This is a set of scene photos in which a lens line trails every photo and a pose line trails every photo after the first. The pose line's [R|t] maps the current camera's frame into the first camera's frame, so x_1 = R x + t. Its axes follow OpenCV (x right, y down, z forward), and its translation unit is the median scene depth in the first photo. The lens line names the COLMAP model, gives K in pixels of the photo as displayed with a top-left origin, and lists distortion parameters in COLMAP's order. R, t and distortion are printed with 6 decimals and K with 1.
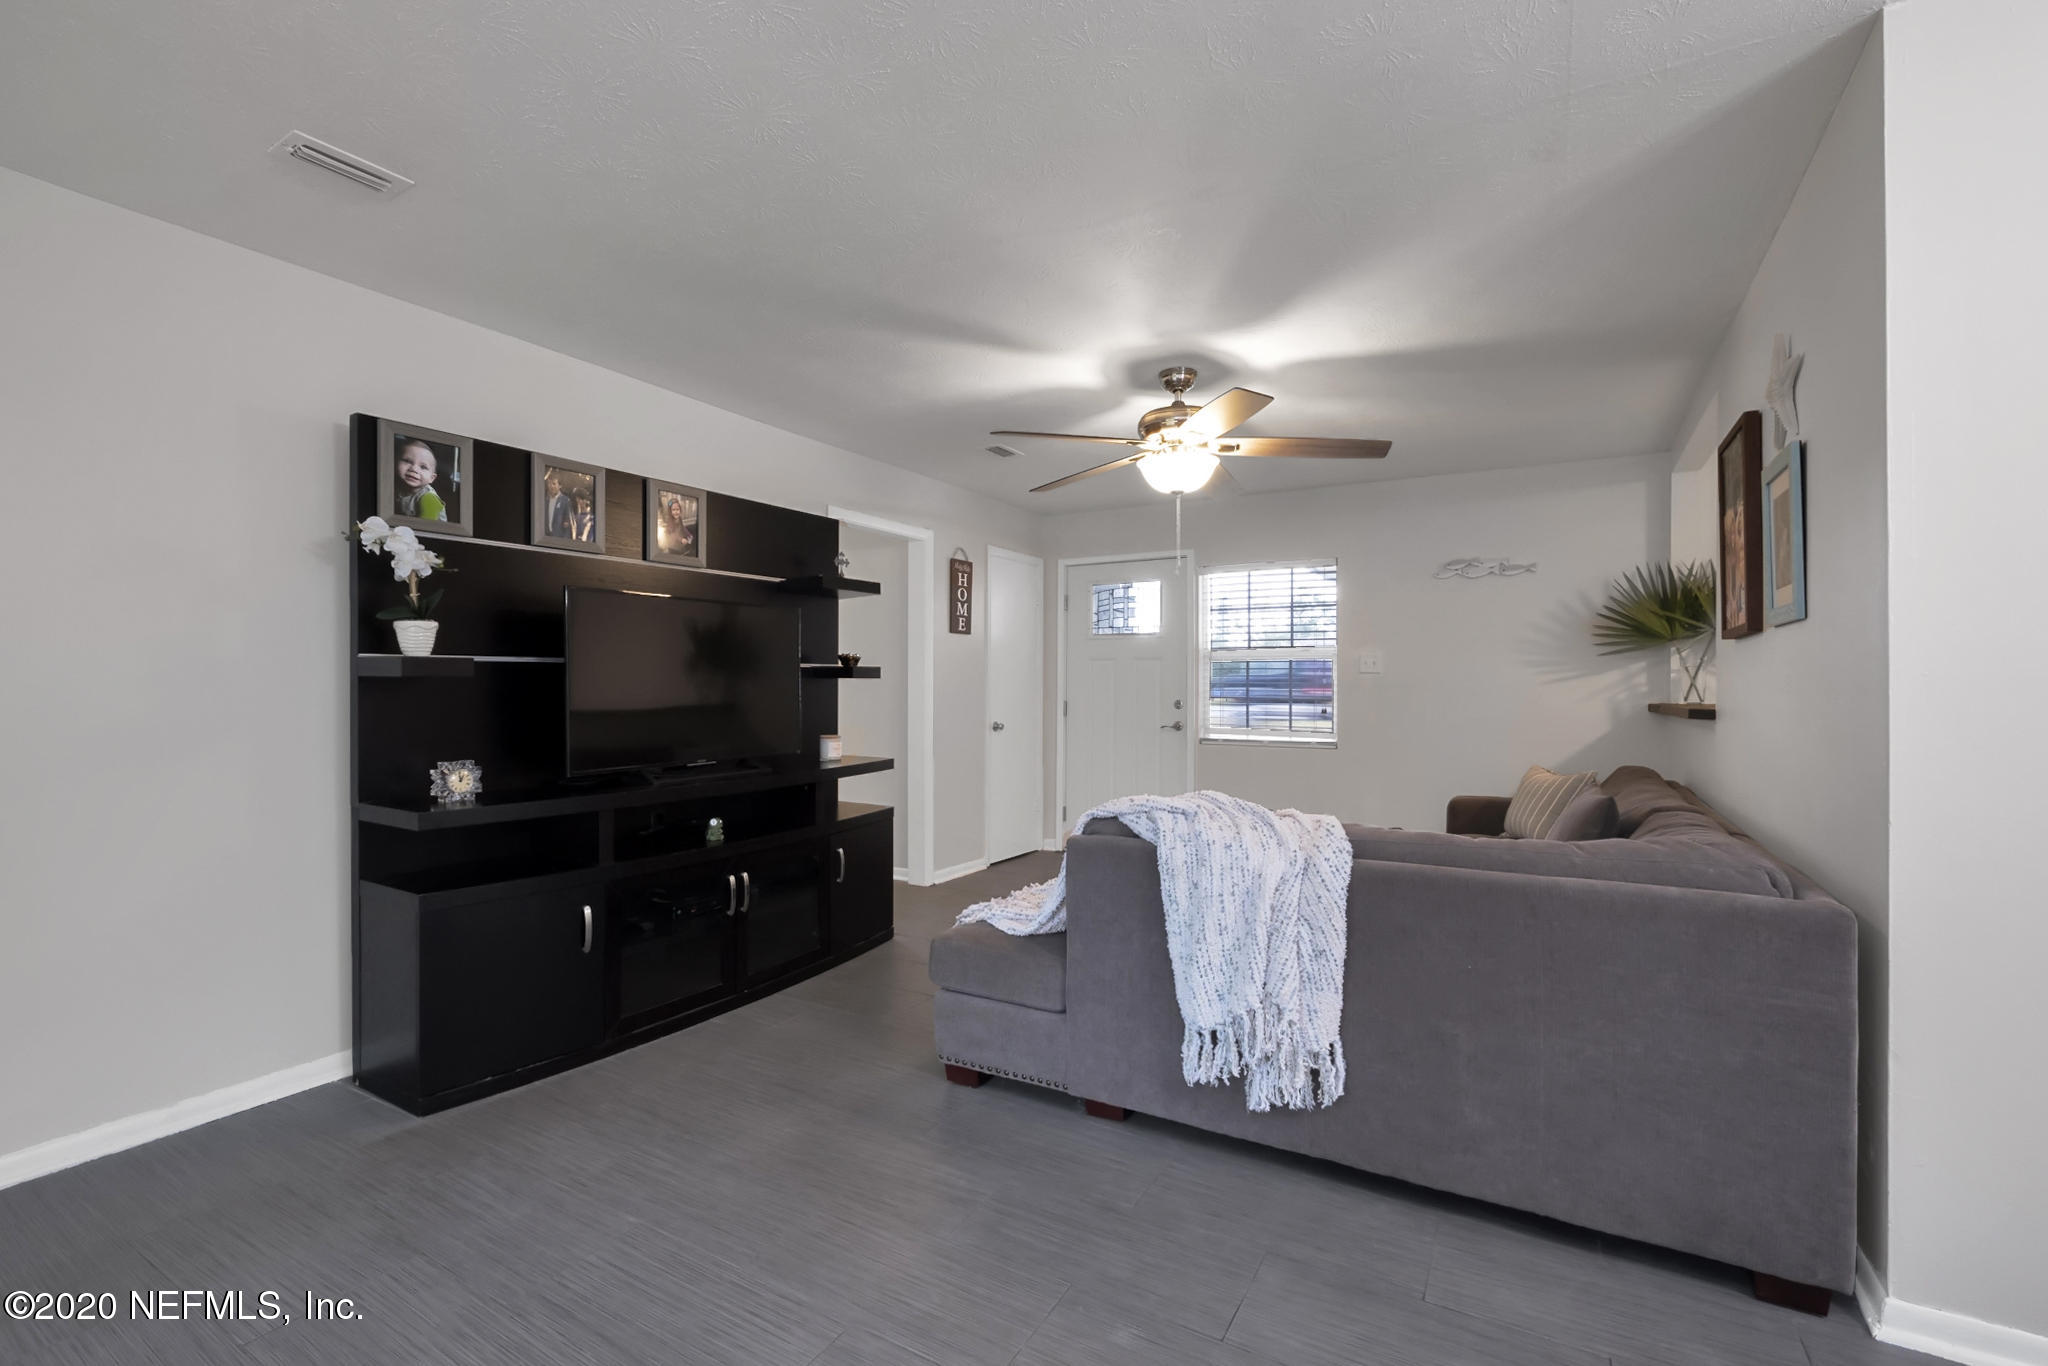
lens RADIAL K [[889.9, 0, 1024.2], [0, 889.9, 690.7], [0, 0, 1]] dist [-0.006054, 0.000022]
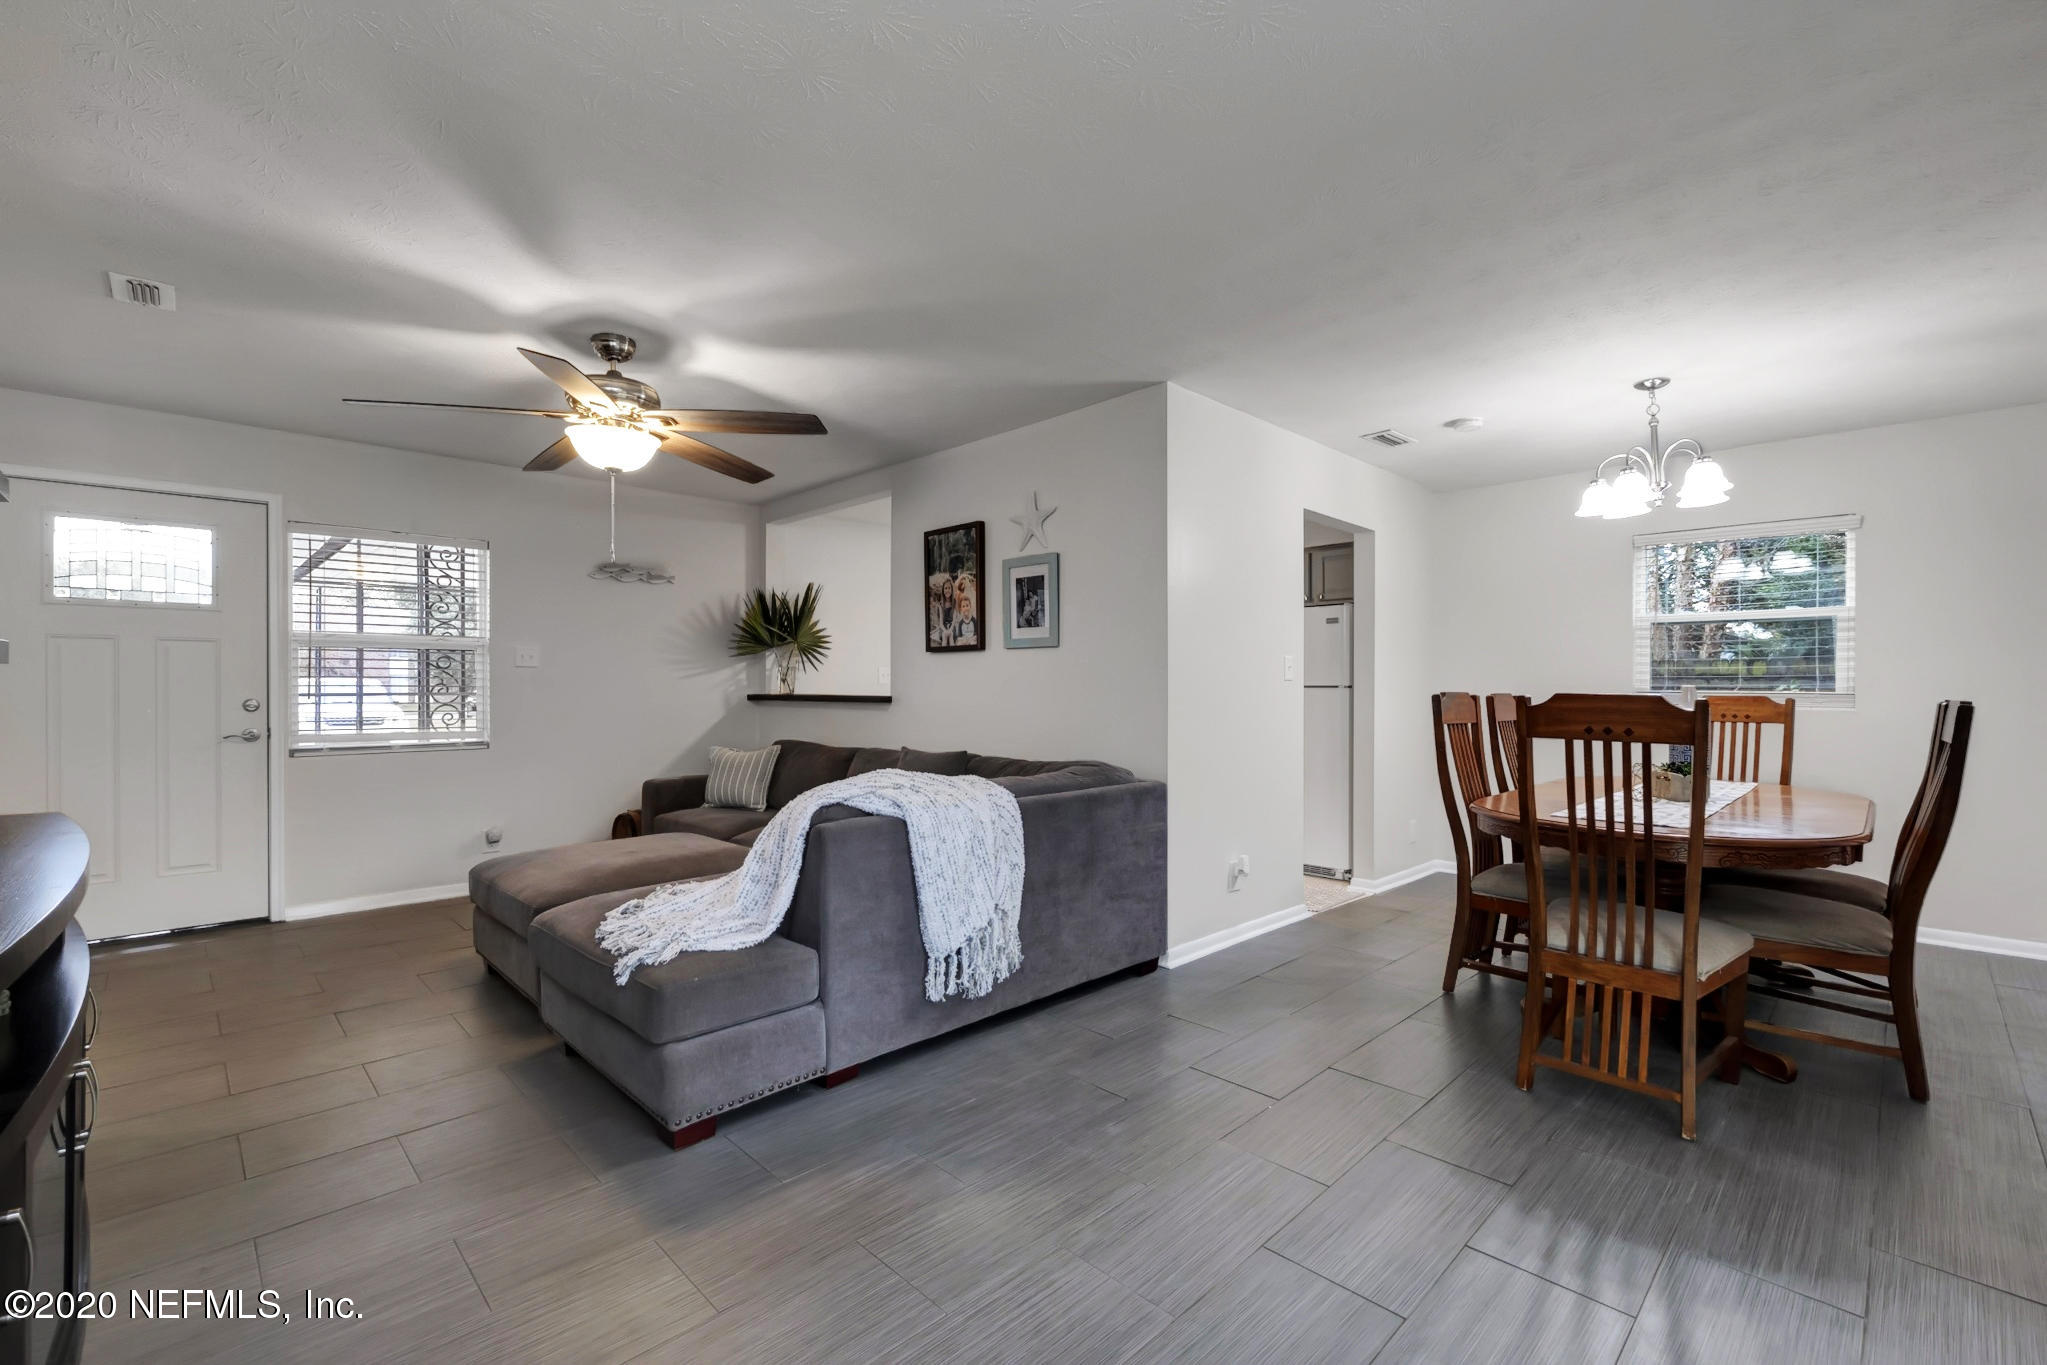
lens RADIAL K [[889.5, 0, 1023.7], [0, 889.5, 690.2], [0, 0, 1]] dist [-0.006054, 0.000022]
pose [[0.262245, -0.008672, 0.964962, -0.606257], [0.004363, 0.999960, 0.007801, -0.000096], [-0.964992, 0.002165, 0.262272, 0.349699]]
